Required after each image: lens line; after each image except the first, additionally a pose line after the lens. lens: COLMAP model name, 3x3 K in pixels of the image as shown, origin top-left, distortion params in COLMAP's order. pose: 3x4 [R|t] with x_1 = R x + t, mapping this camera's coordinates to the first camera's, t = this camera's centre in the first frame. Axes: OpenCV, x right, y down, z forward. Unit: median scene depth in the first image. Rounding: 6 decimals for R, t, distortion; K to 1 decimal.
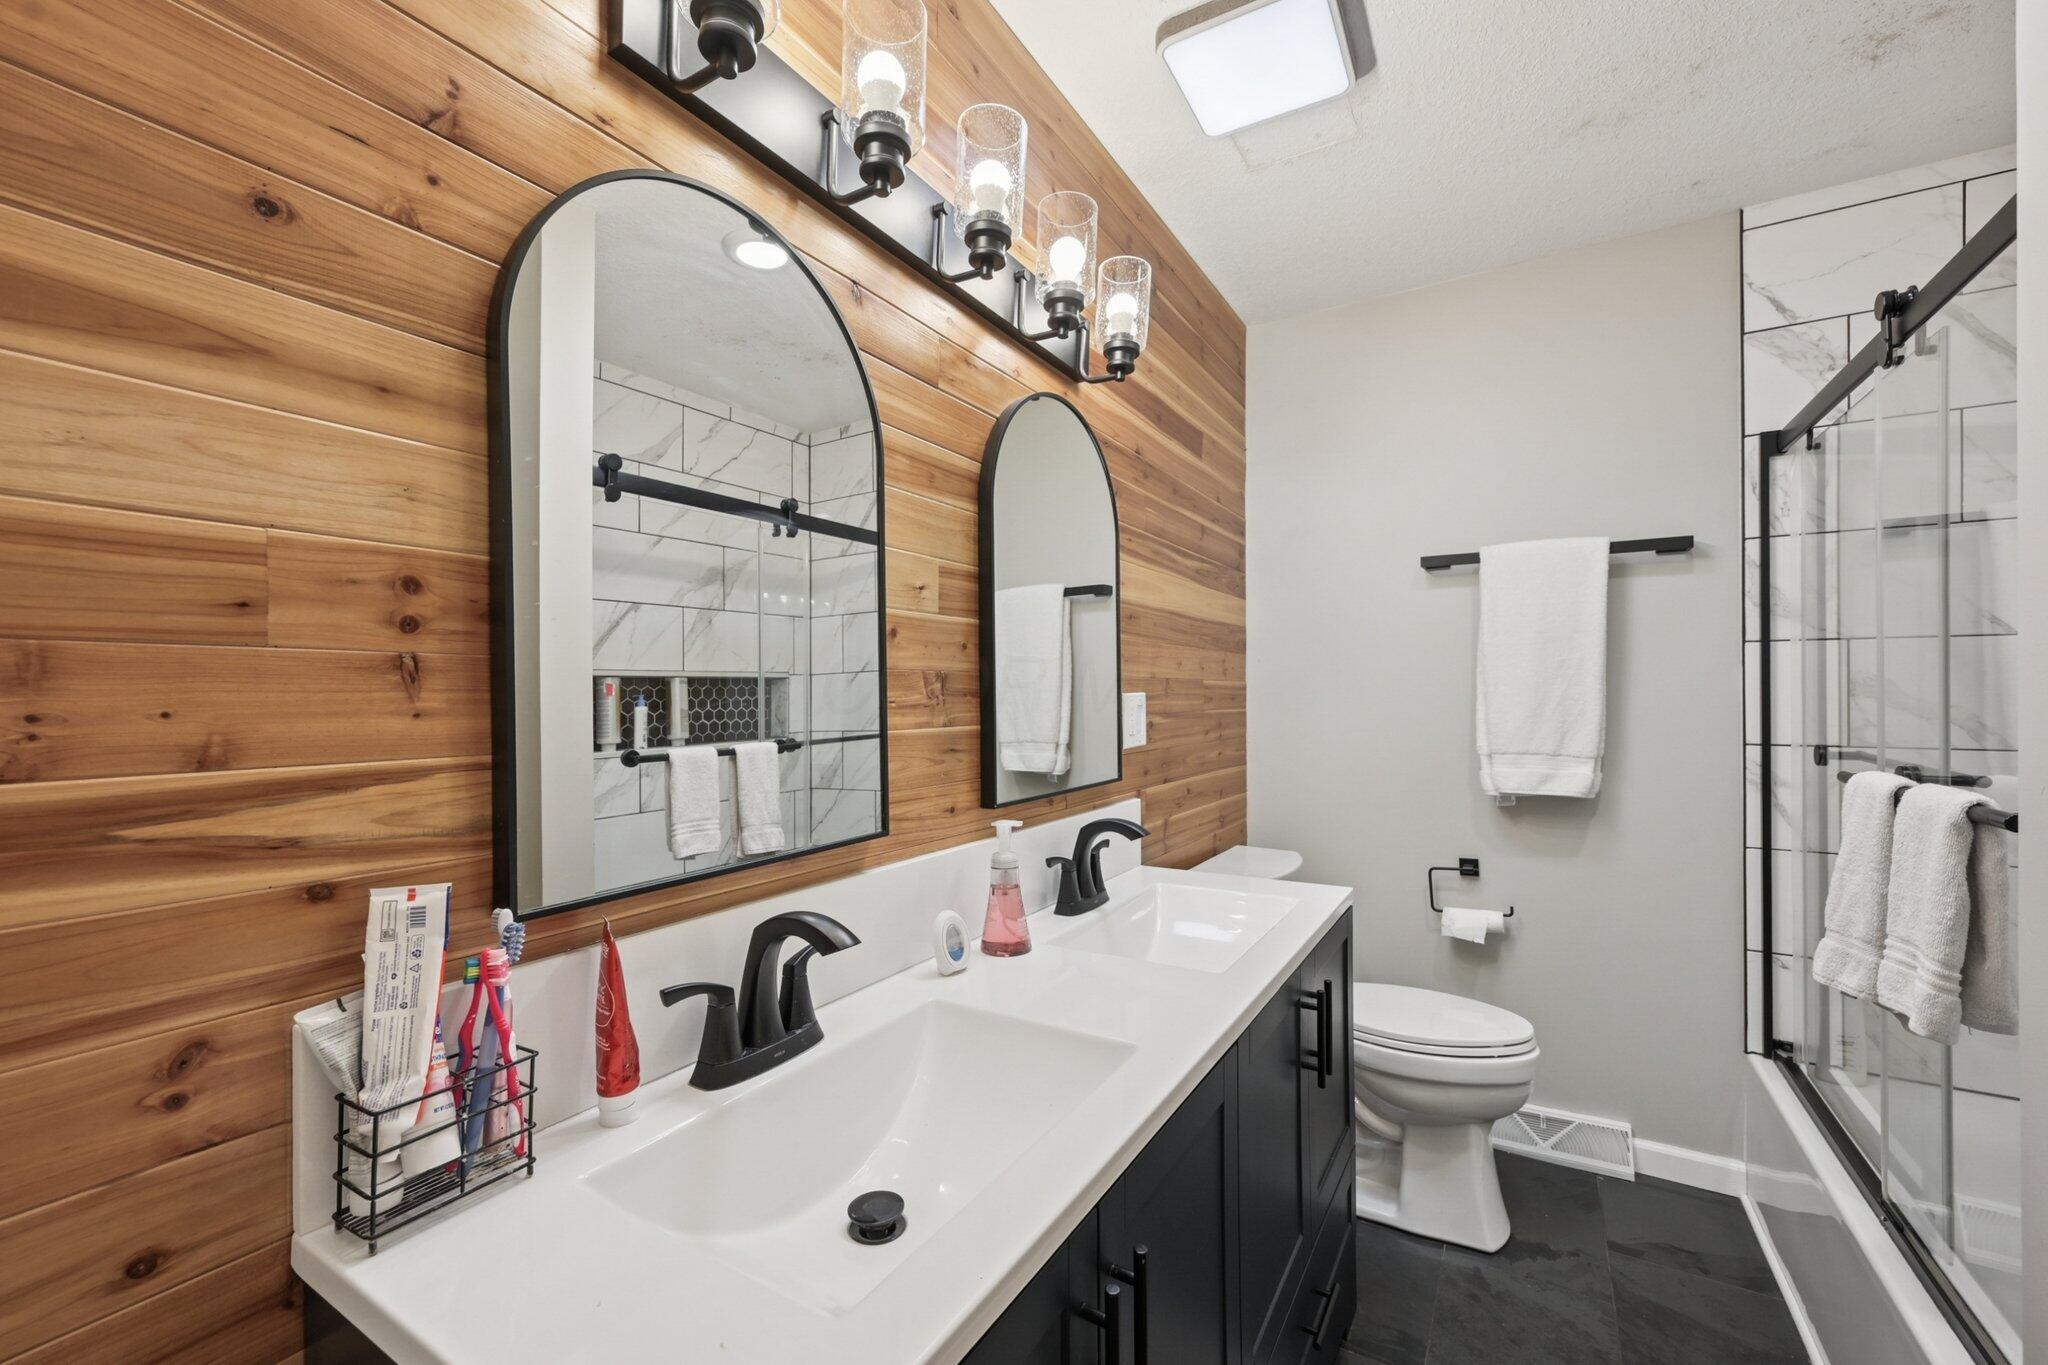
lens RADIAL K [[818.8, 0, 1019.3], [0, 818.8, 701.1], [0, 0, 1]] dist [0.000796, 0.000351]
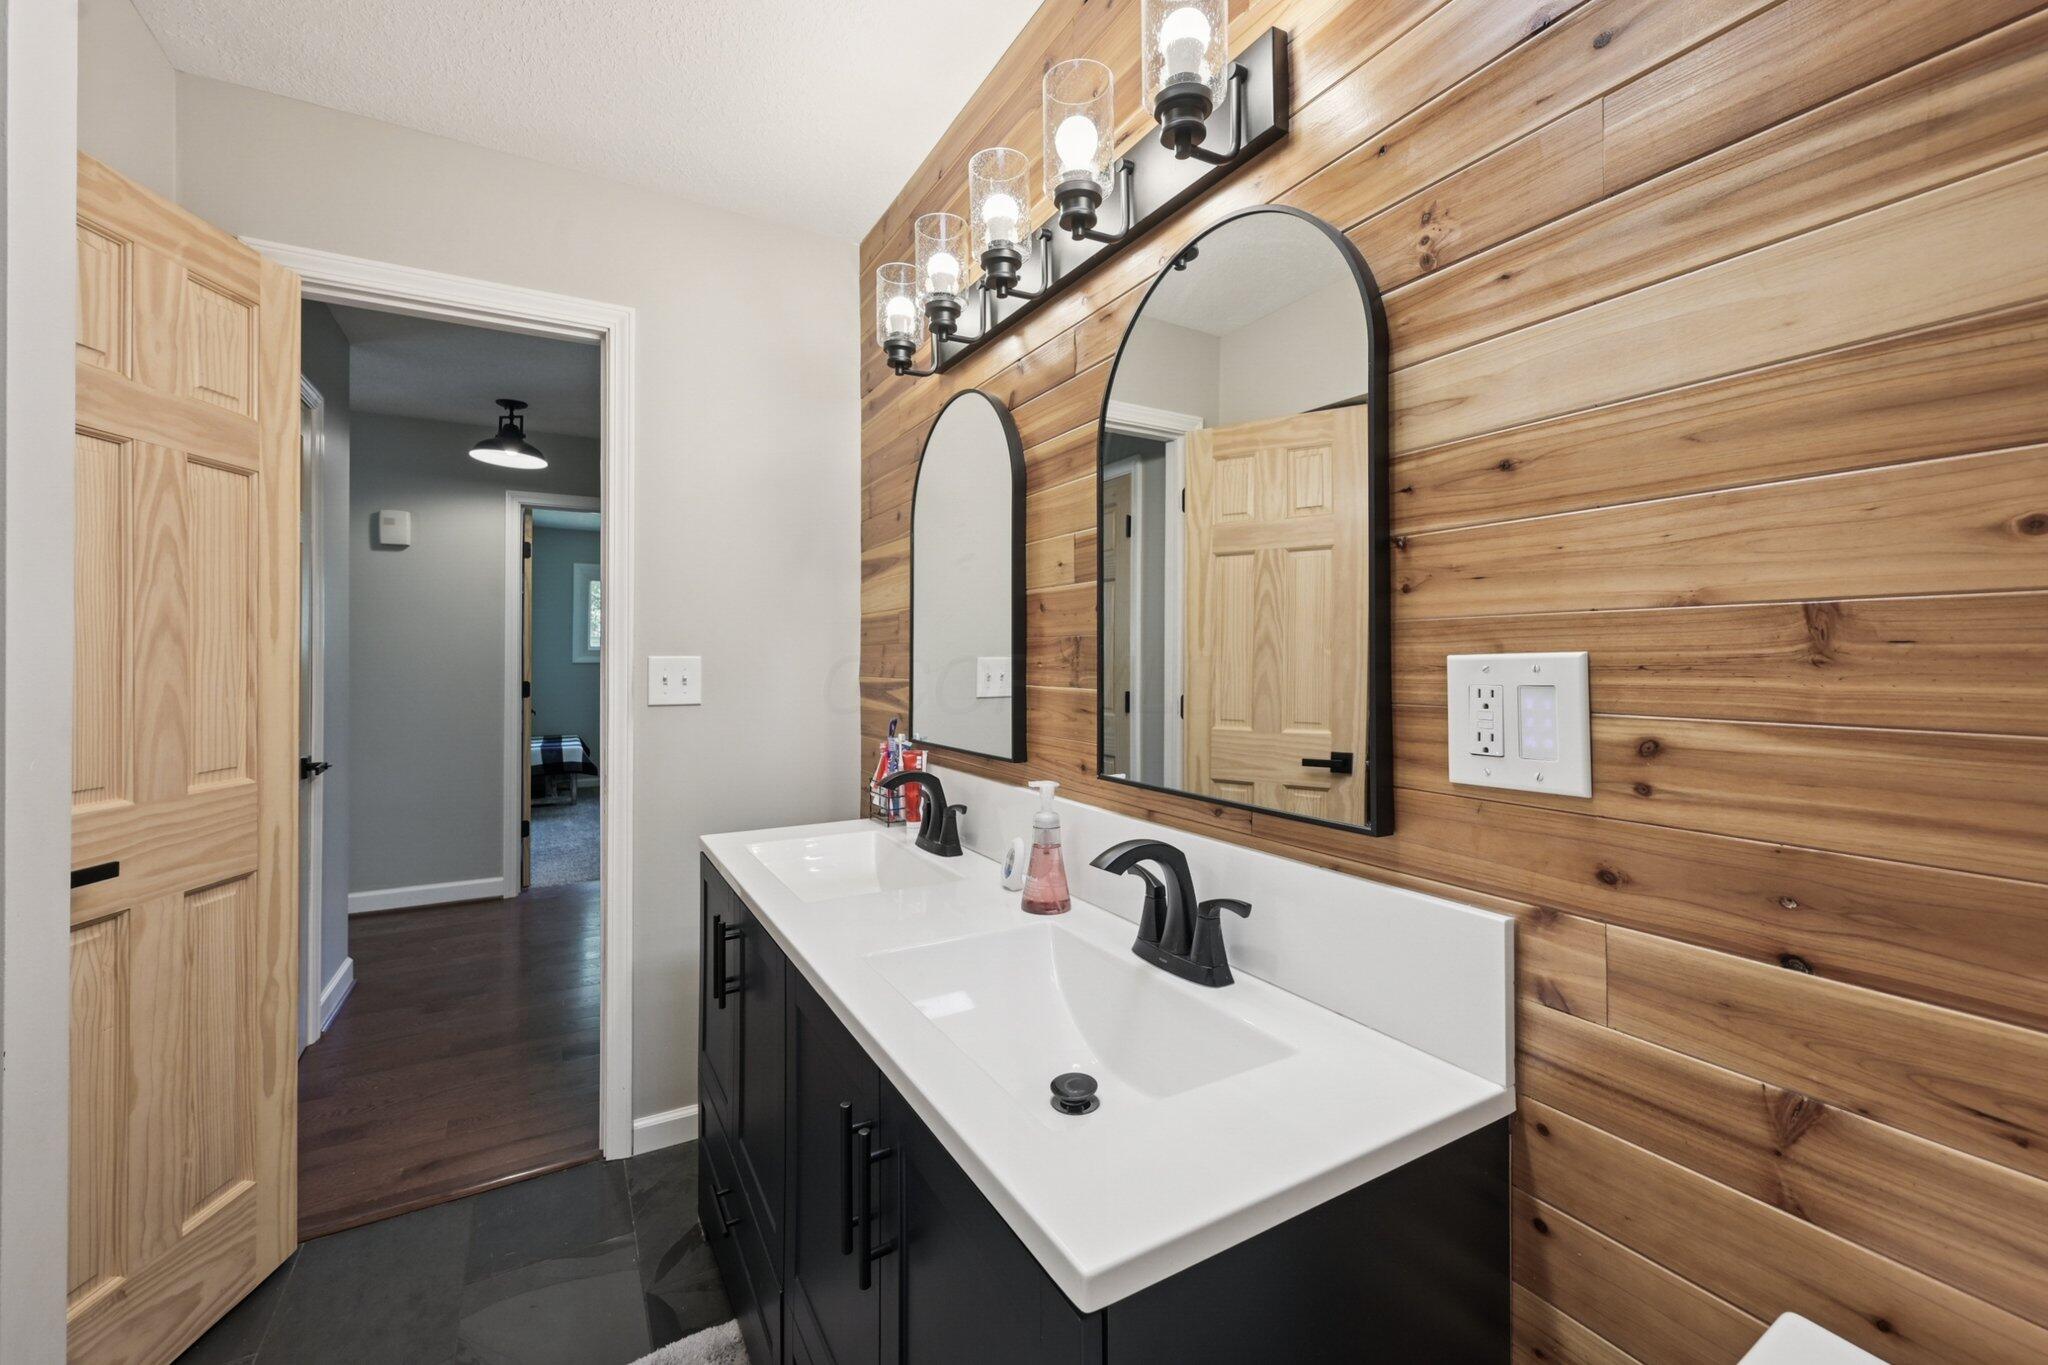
lens RADIAL K [[835.7, 0, 1026.5], [0, 835.7, 656.0], [0, 0, 1]] dist [-0.000052, 0.000053]
pose [[-0.469122, 0.000293, -0.883133, 0.912060], [-0.006243, 0.999974, 0.003648, -0.013404], [0.883111, 0.007225, -0.469108, 1.463685]]
